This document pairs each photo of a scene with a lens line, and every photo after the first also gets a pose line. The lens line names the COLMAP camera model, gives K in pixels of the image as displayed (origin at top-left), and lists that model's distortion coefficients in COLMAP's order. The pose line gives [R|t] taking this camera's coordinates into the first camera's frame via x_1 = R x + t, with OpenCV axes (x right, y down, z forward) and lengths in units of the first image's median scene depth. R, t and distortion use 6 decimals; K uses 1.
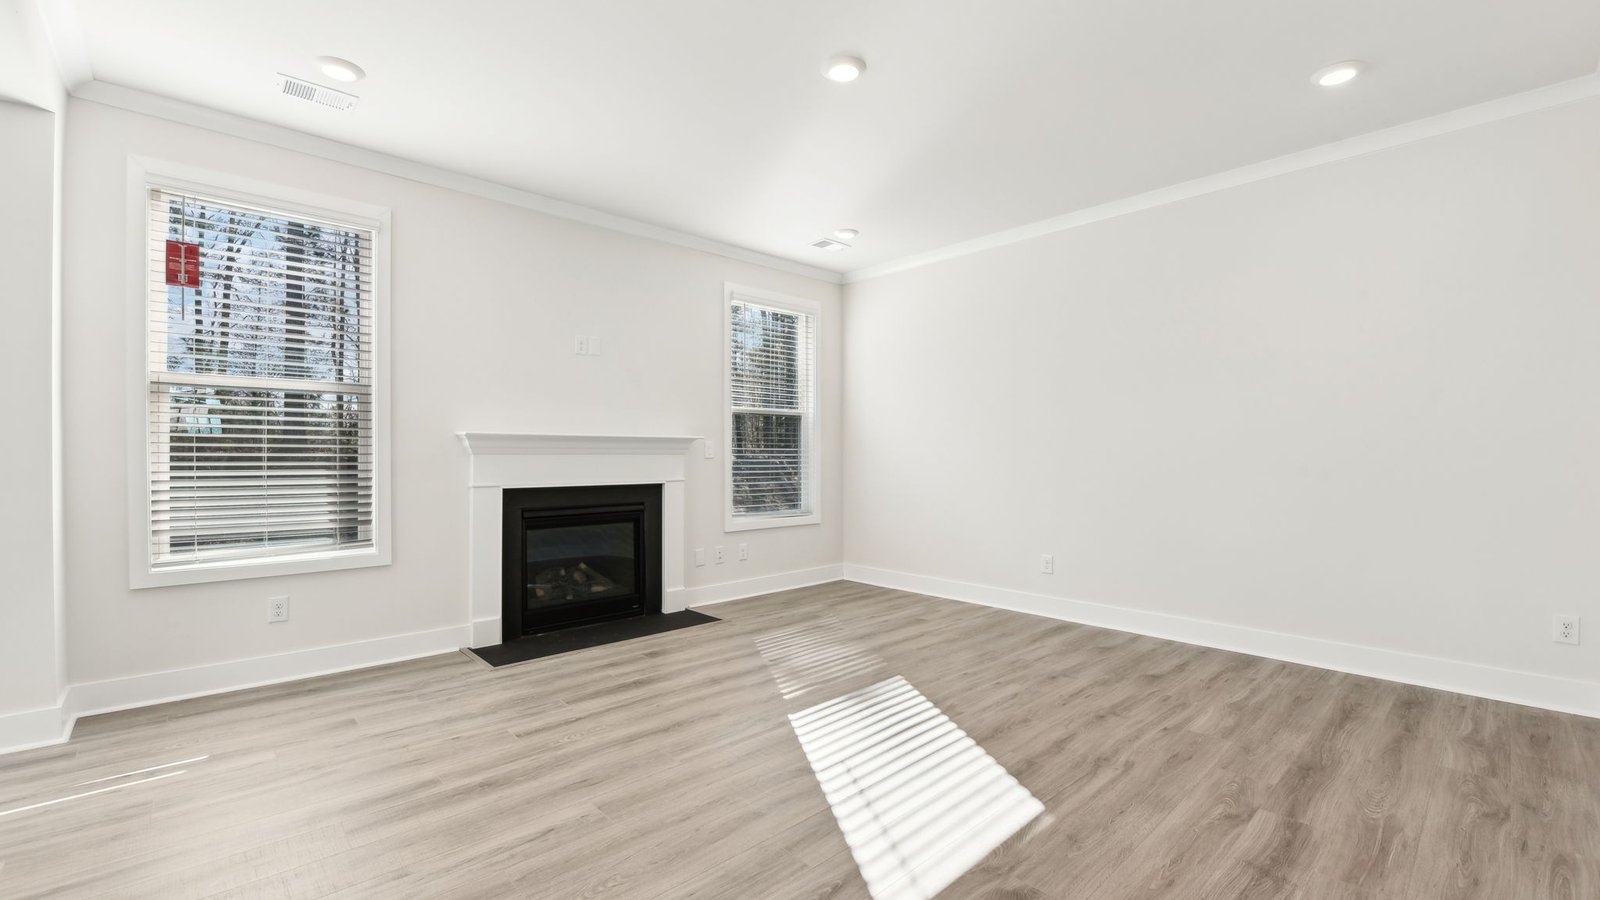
lens RADIAL K [[665.7, 0, 800.0], [0, 665.7, 450.0], [0, 0, 1]] dist [-0.017300, -0.000134]
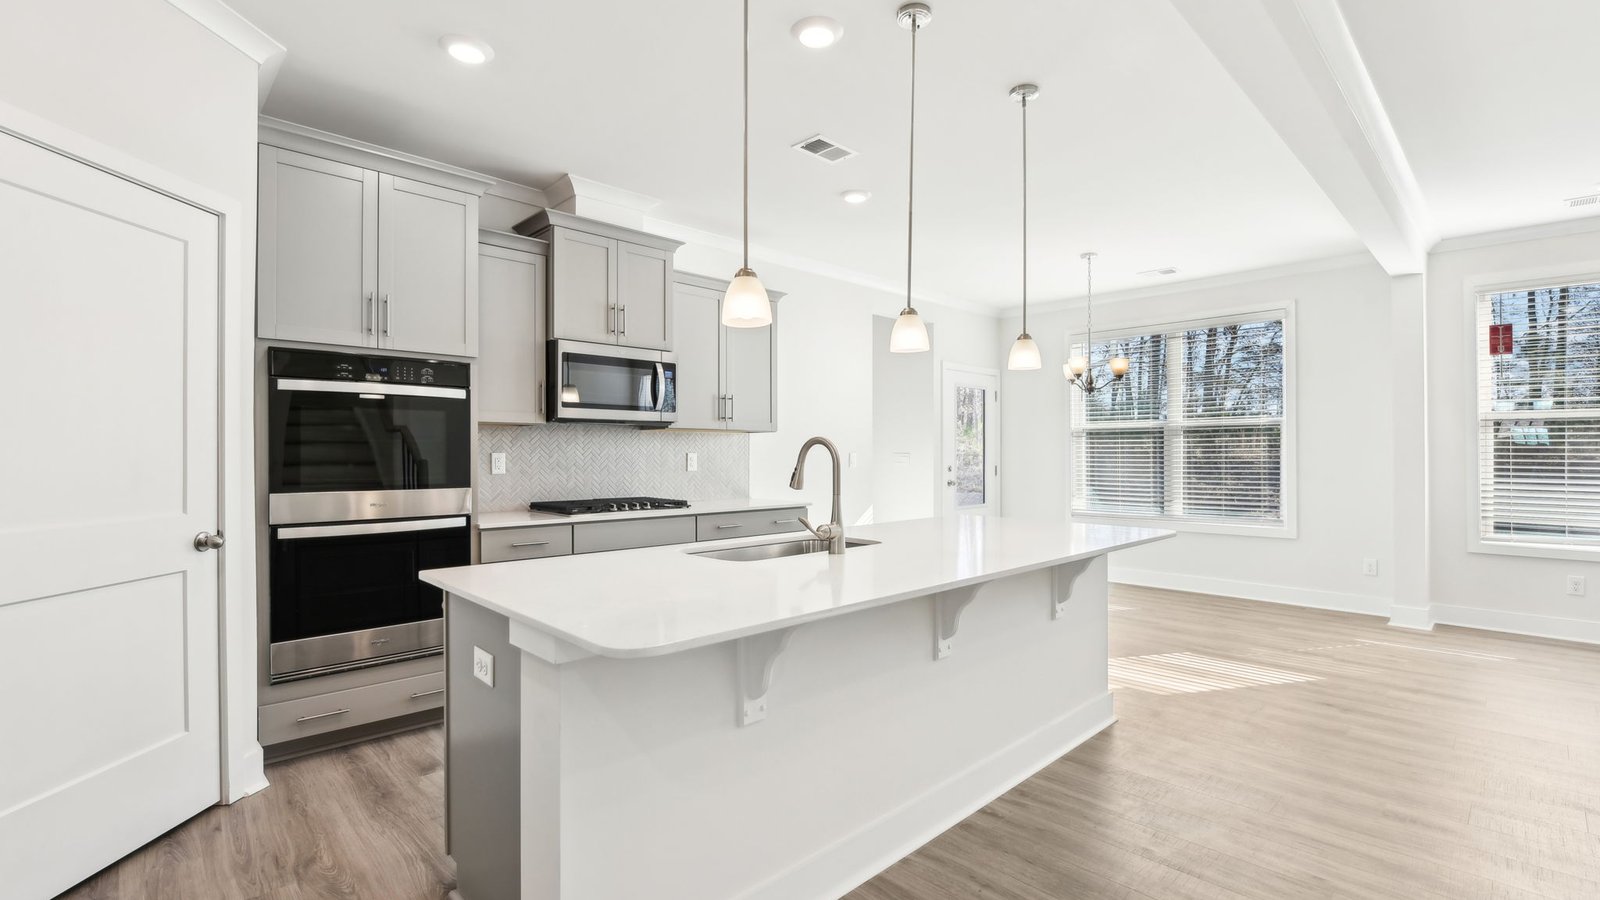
lens RADIAL K [[691.0, 0, 815.3], [0, 691.0, 453.8], [0, 0, 1]] dist [-0.020328, -0.000287]
pose [[0.003418, -0.000452, -0.999994, 0.557831], [0.002441, 0.999997, -0.000444, -0.025208], [0.999991, -0.002439, 0.003419, -0.536292]]
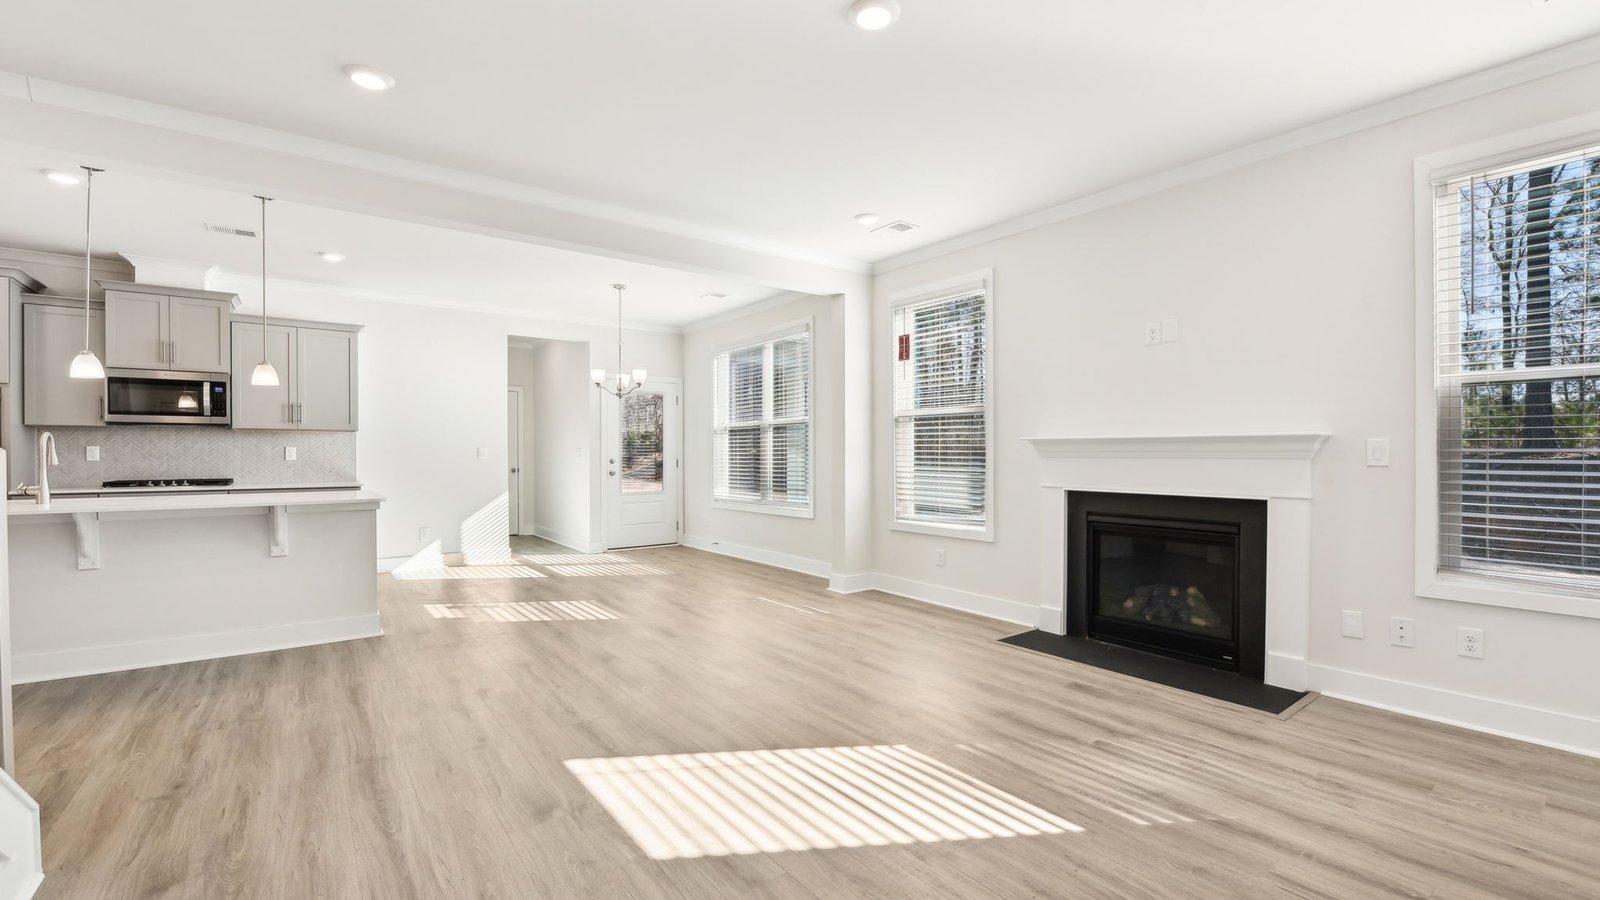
lens RADIAL K [[691.0, 0, 815.3], [0, 691.0, 453.8], [0, 0, 1]] dist [-0.020328, -0.000287]
pose [[-0.104694, 0.000218, -0.994504, 0.869877], [0.004310, 0.999991, -0.000235, -0.001679], [0.994495, -0.004311, -0.104694, 0.907104]]
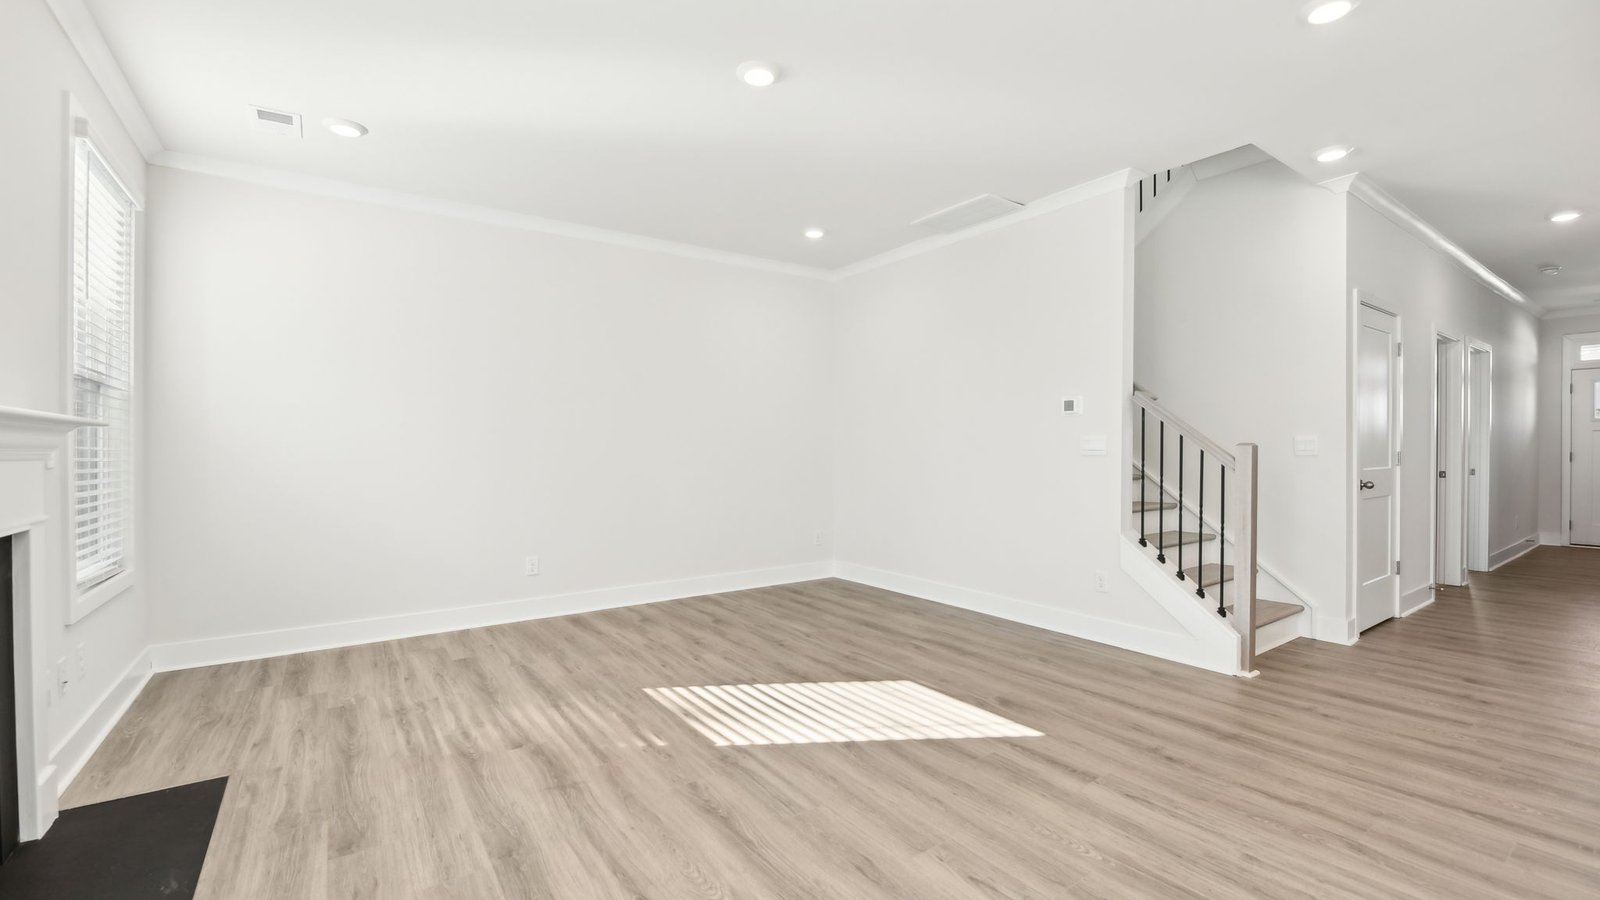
lens RADIAL K [[660.7, 0, 819.8], [0, 660.7, 450.5], [0, 0, 1]] dist [-0.015040, -0.000028]
pose [[0.127023, -0.003571, 0.991893, -0.815210], [-0.000708, 0.999993, 0.003691, -0.002058], [-0.991900, -0.001171, 0.127020, 0.695750]]
